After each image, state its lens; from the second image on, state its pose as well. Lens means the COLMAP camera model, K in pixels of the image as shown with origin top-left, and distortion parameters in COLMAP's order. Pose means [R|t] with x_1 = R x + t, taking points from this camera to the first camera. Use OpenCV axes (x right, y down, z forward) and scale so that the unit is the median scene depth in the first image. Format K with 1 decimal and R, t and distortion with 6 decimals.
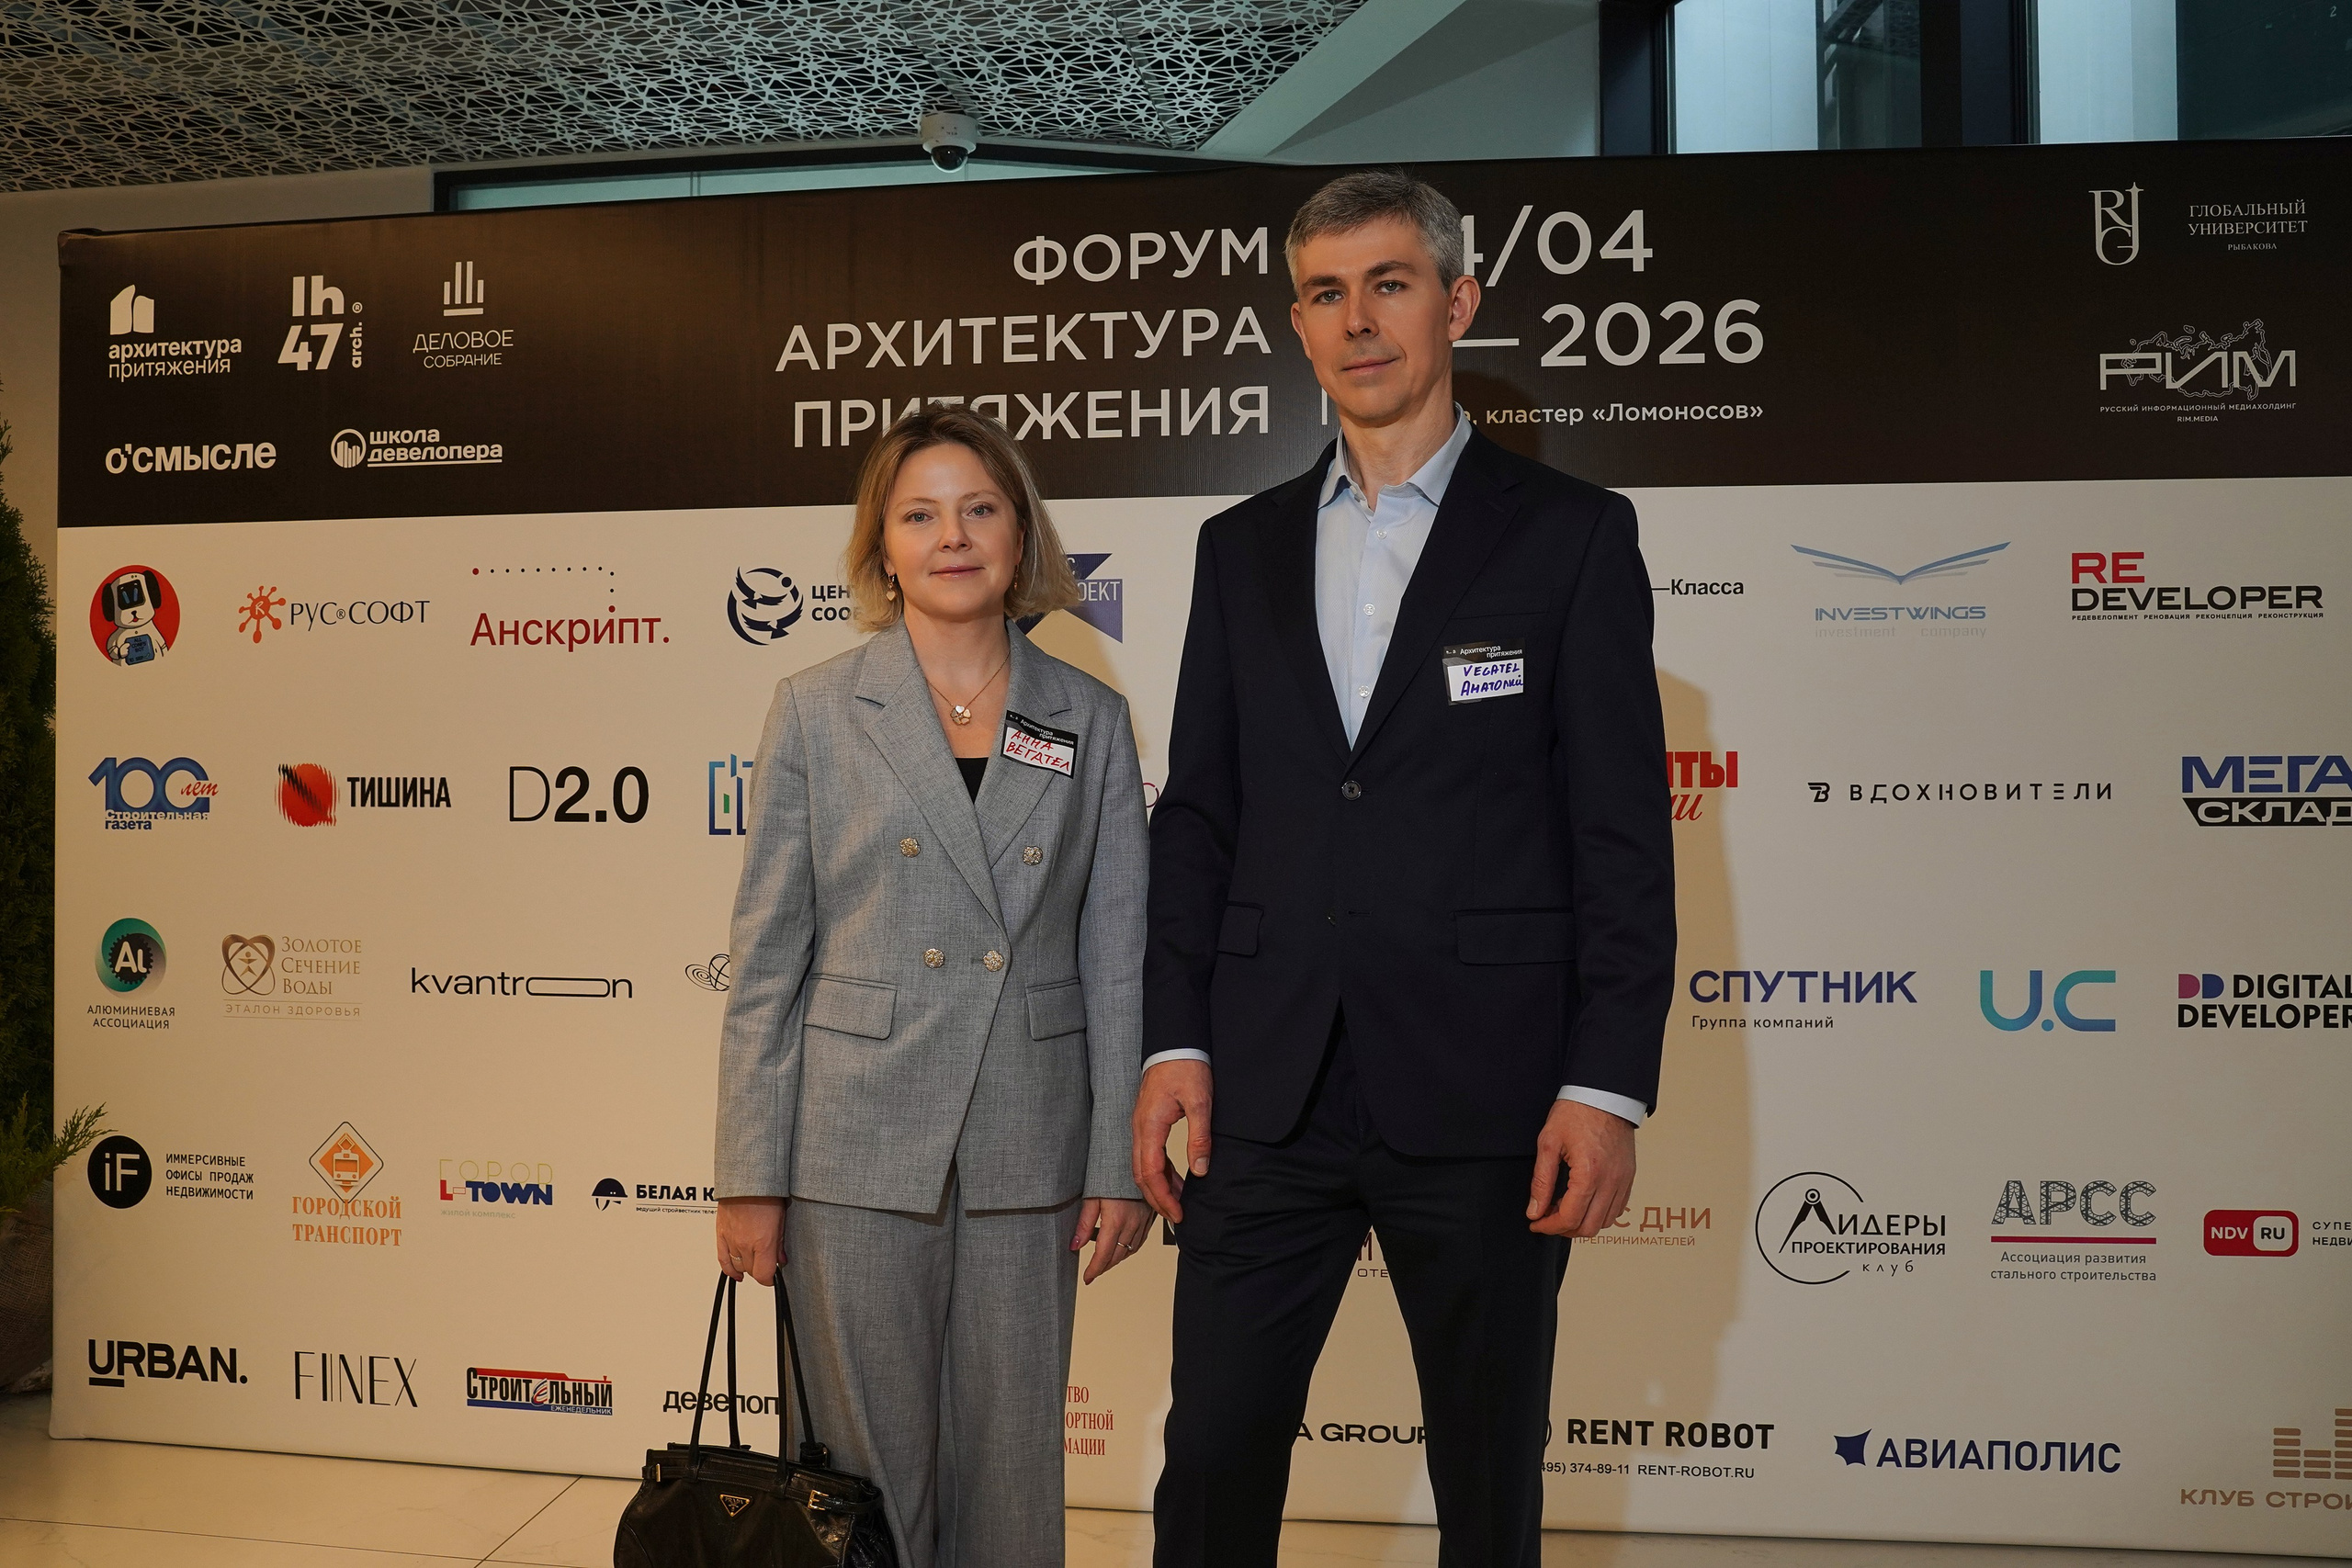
lens RADIAL K [[1886.2, 0, 1172.9], [0, 1886.2, 774.4], [0, 0, 1]] dist [-0.106301, 0.070237]
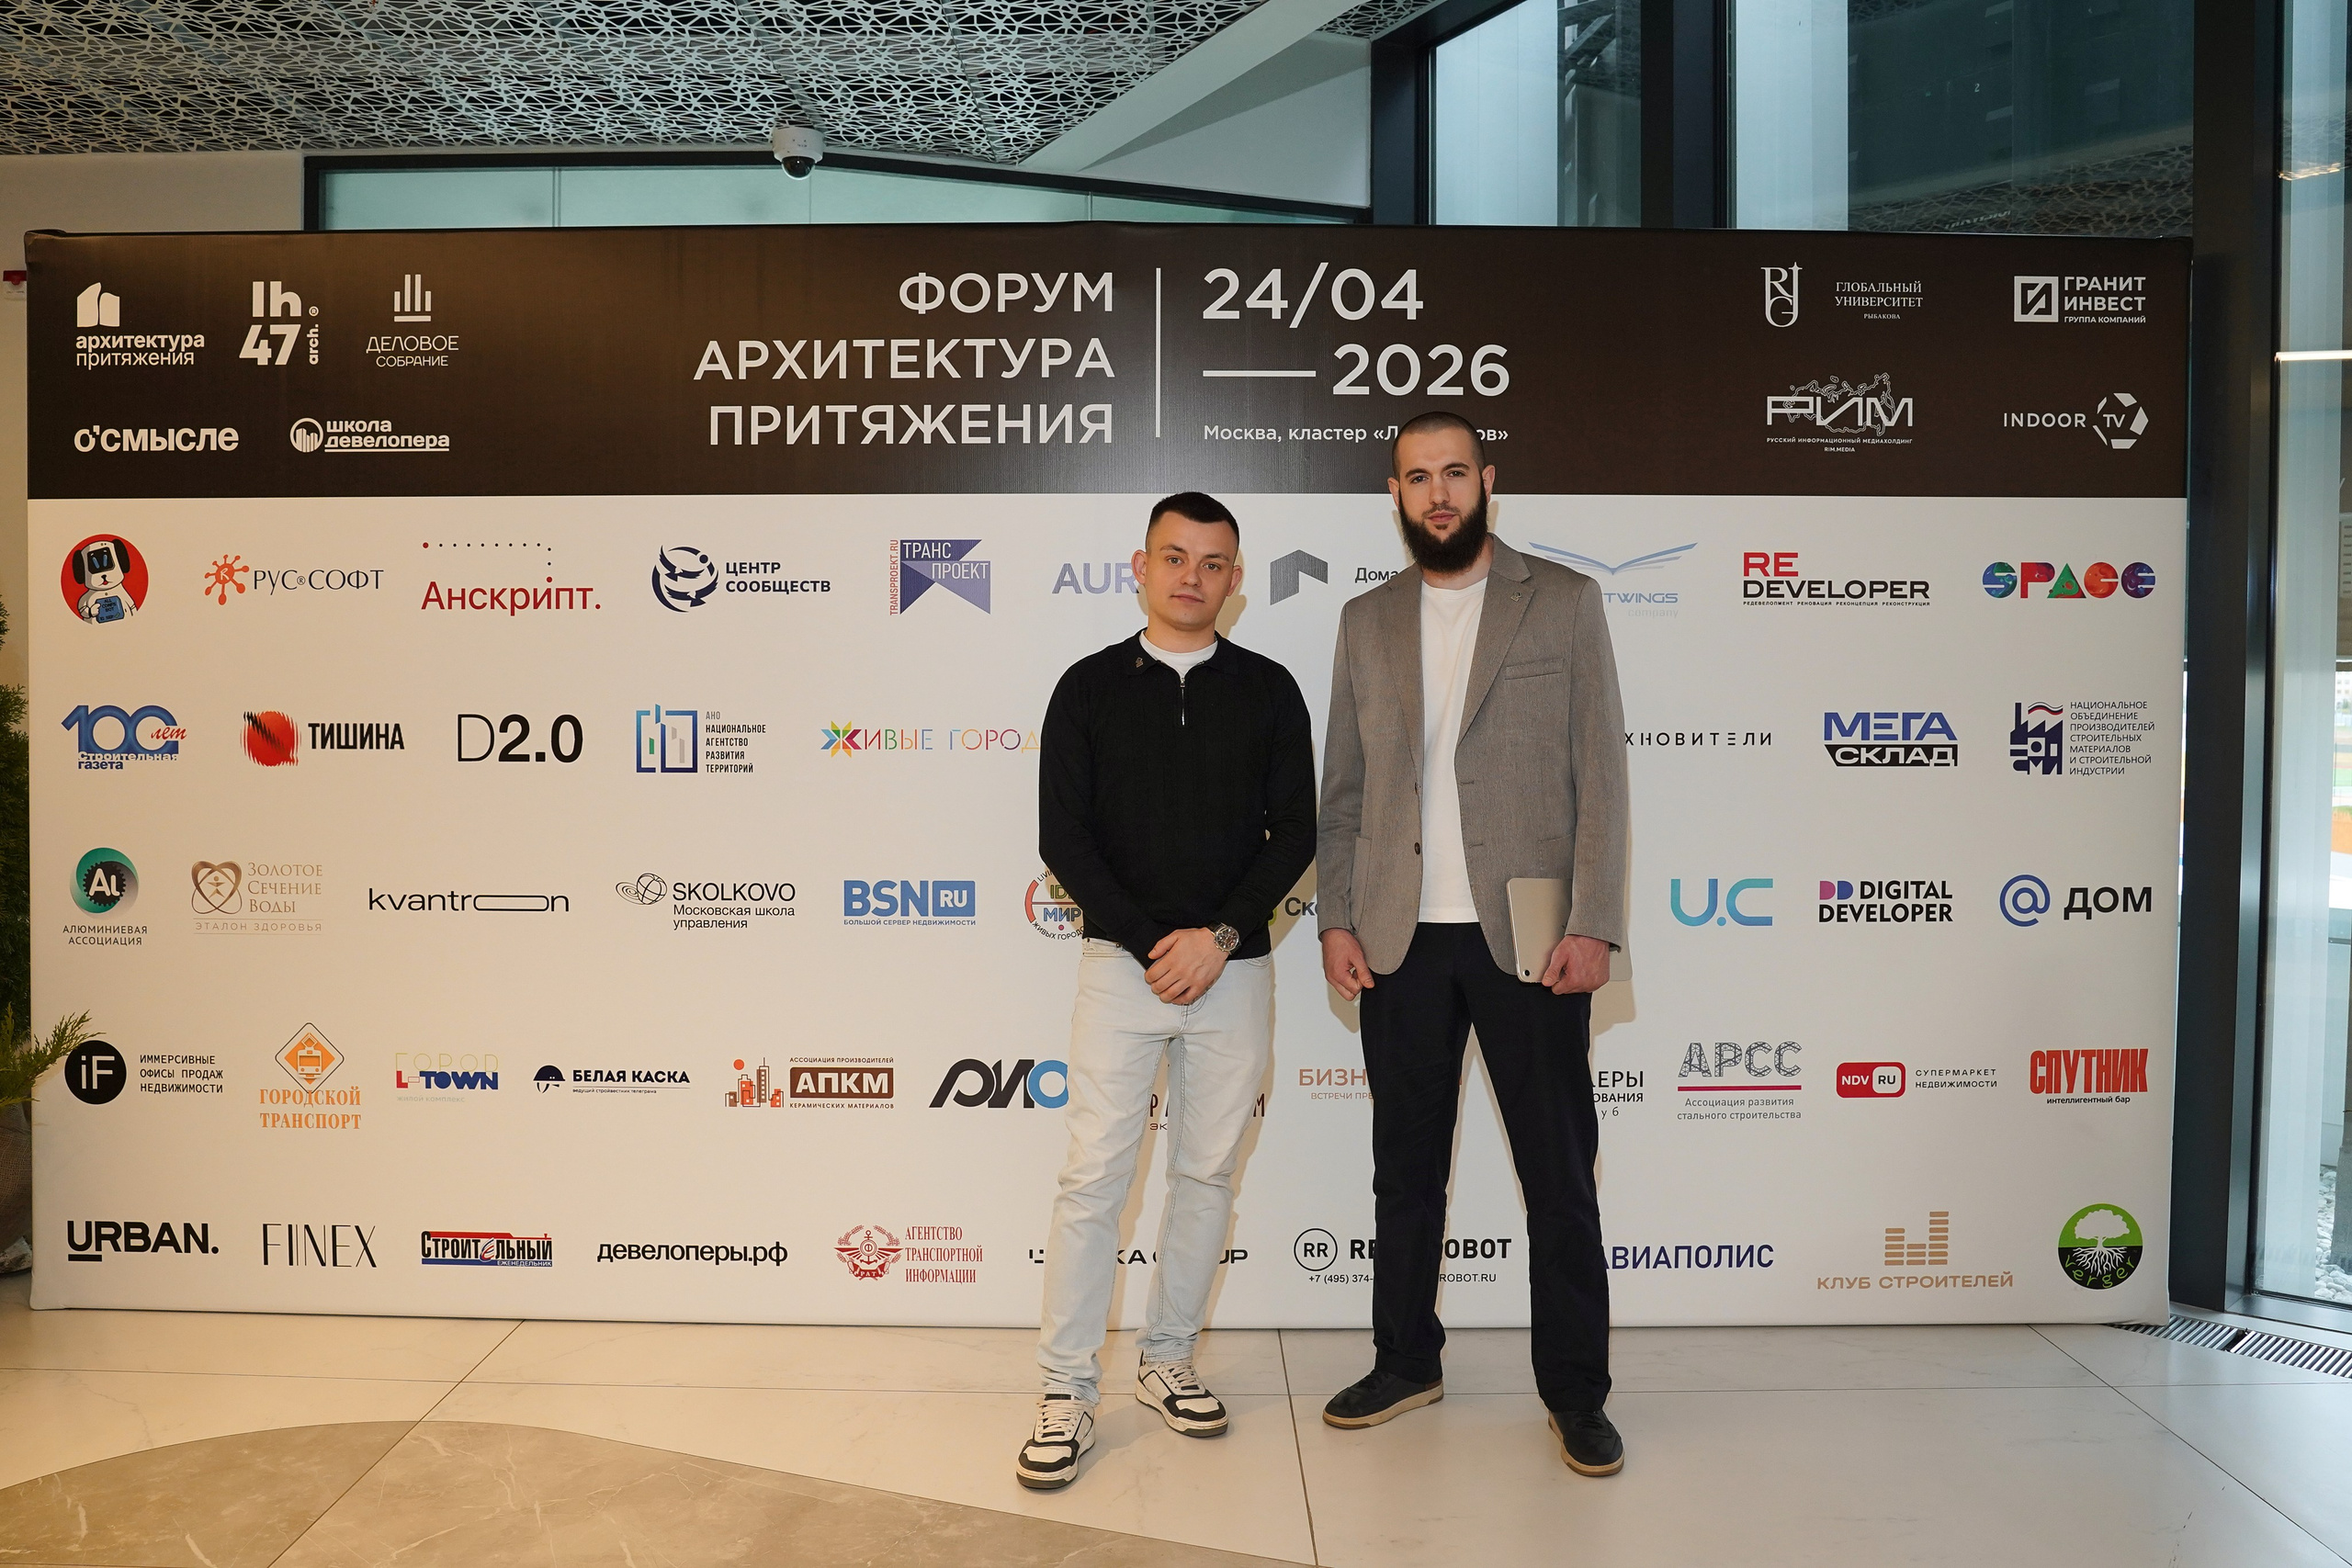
lens RADIAL K [[1886.2, 0, 1171.2], [0, 1886.2, 781.3], [0, 0, 1]] dist [-0.106301, 0.070237]
pose [[0.991495, -0.000012, 0.130145, -0.068710], [-0.003940, 0.999539, 0.030112, 0.001017], [-0.130086, -0.030369, 0.991038, -0.217475]]
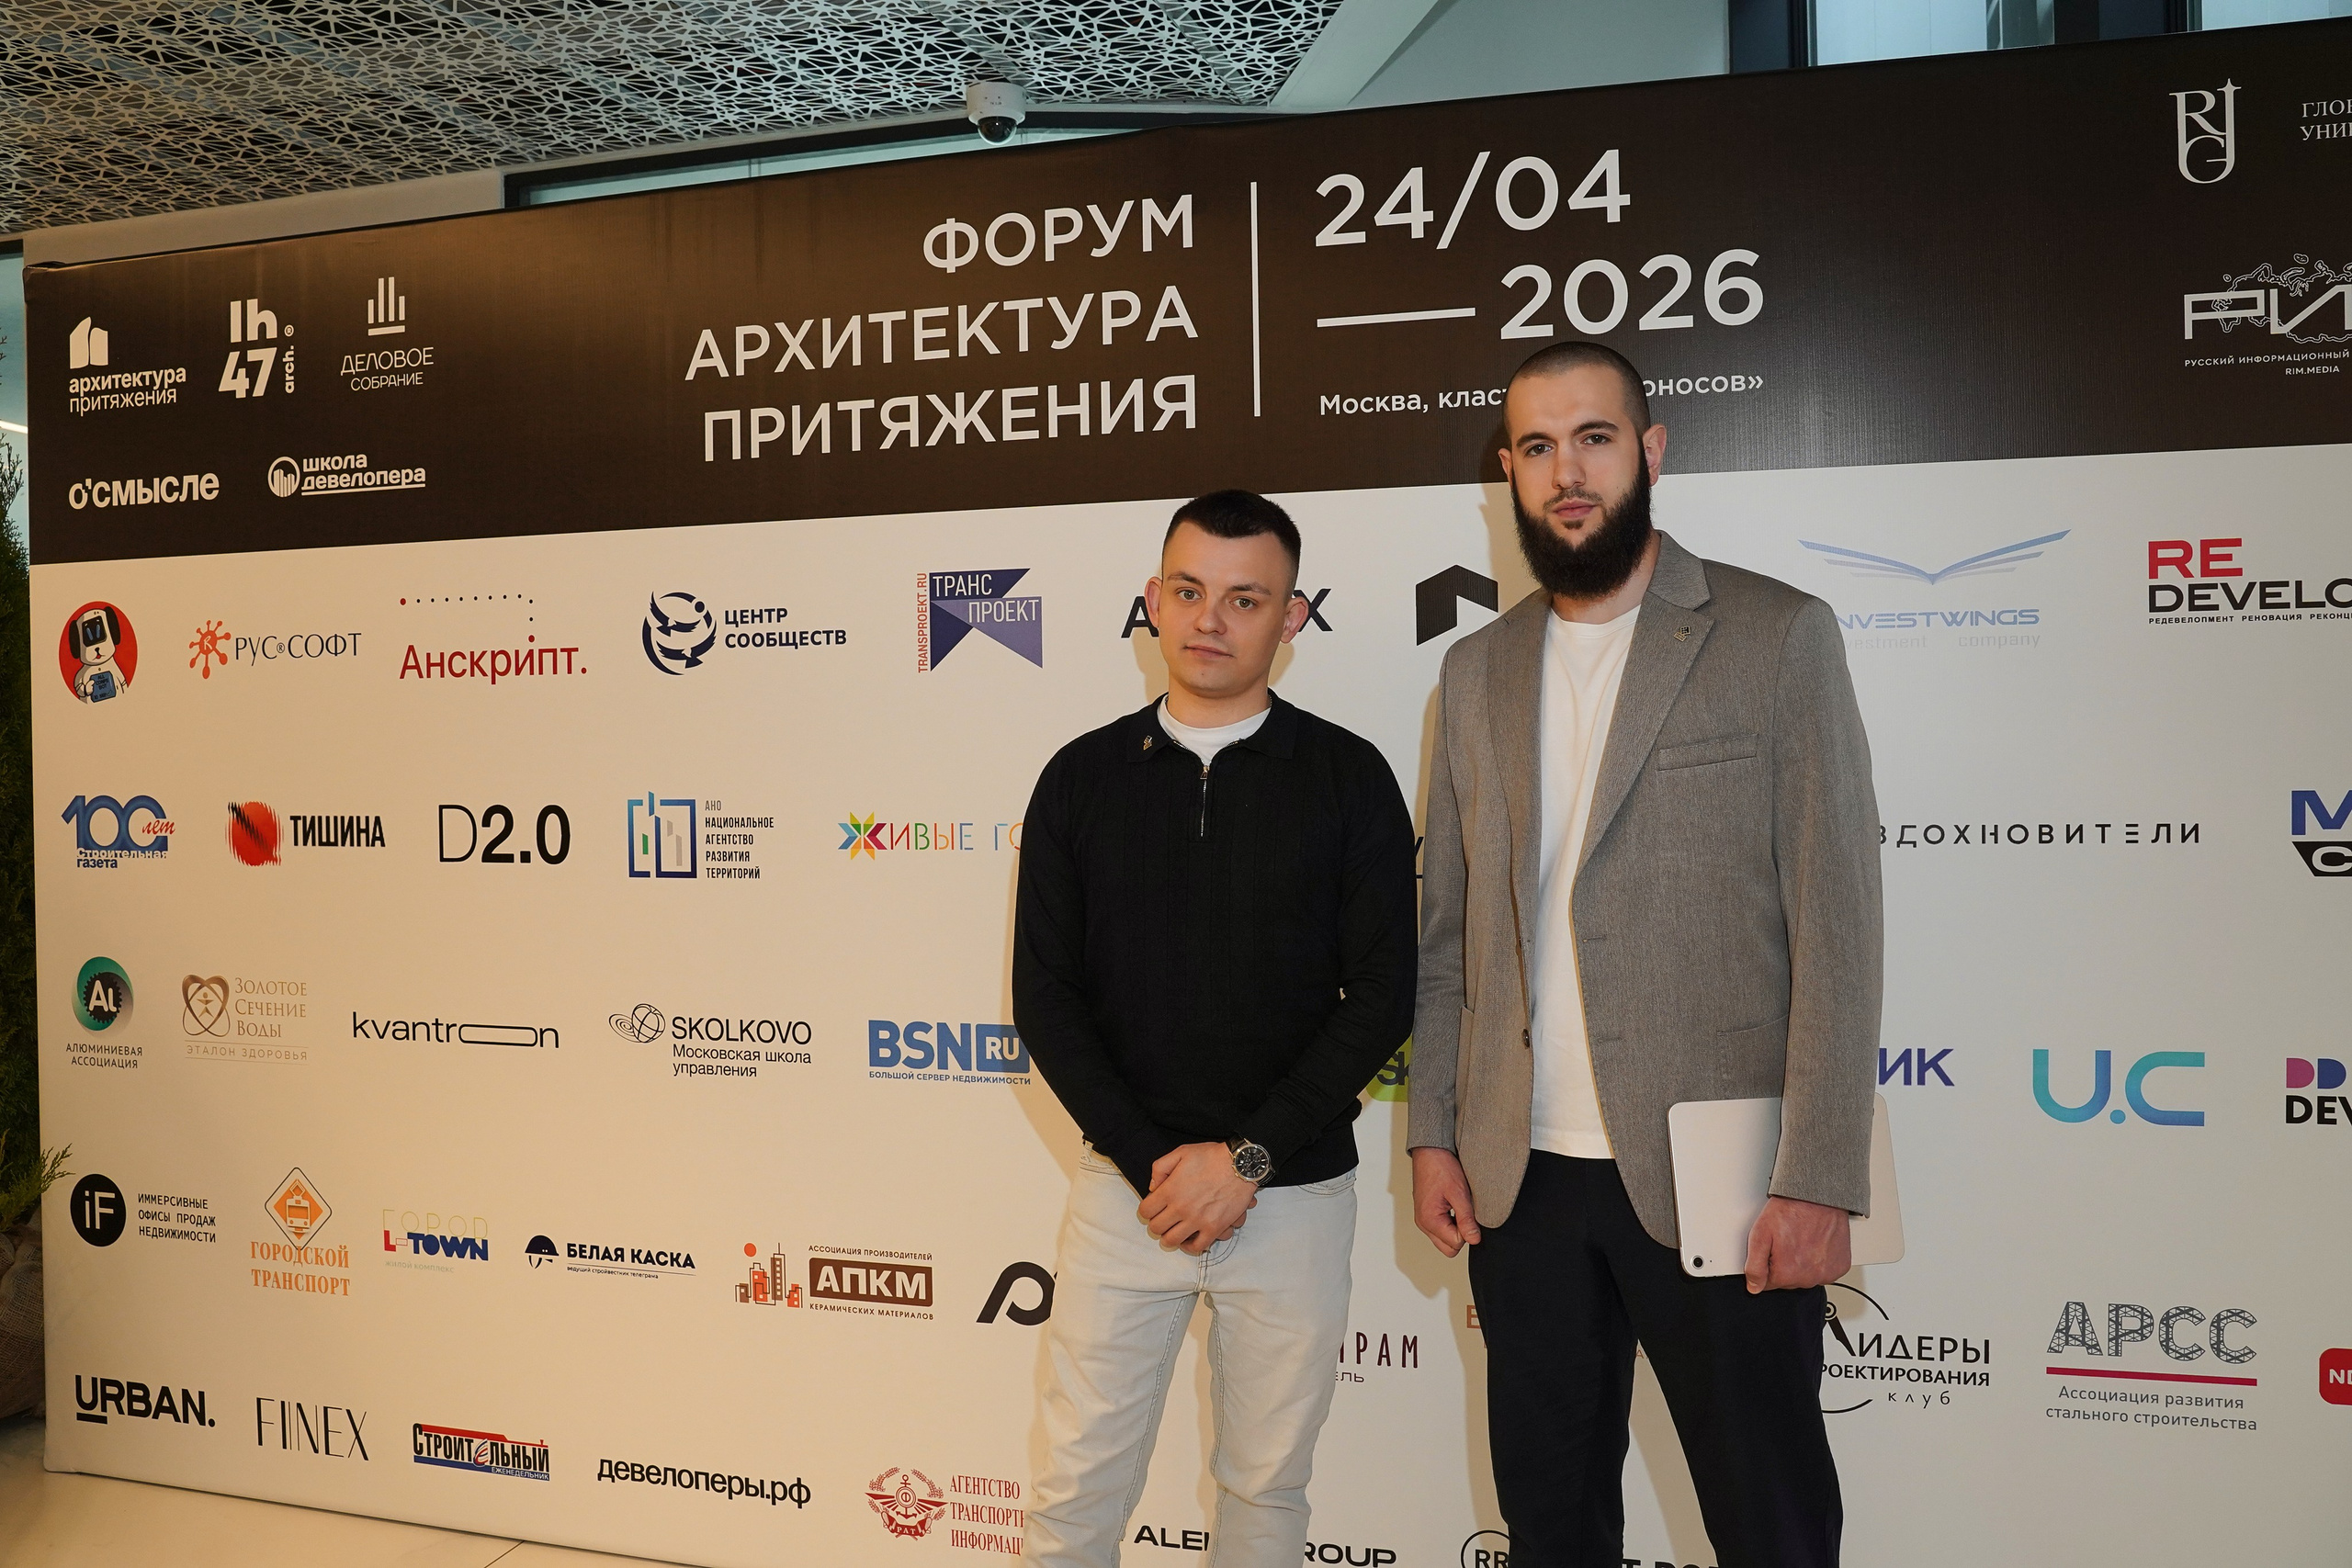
lens RADIAL K [[1886.2, 0, 1171.4], [0, 1886.2, 775.2], [0, 0, 1]] dist [-0.106301, 0.070237]
pose [[0.987943, -0.009055, -0.154550, 0.172009], [0.012424, 0.999706, 0.020845, -0.036271], [0.154316, -0.022513, 0.987765, 0.118549]]
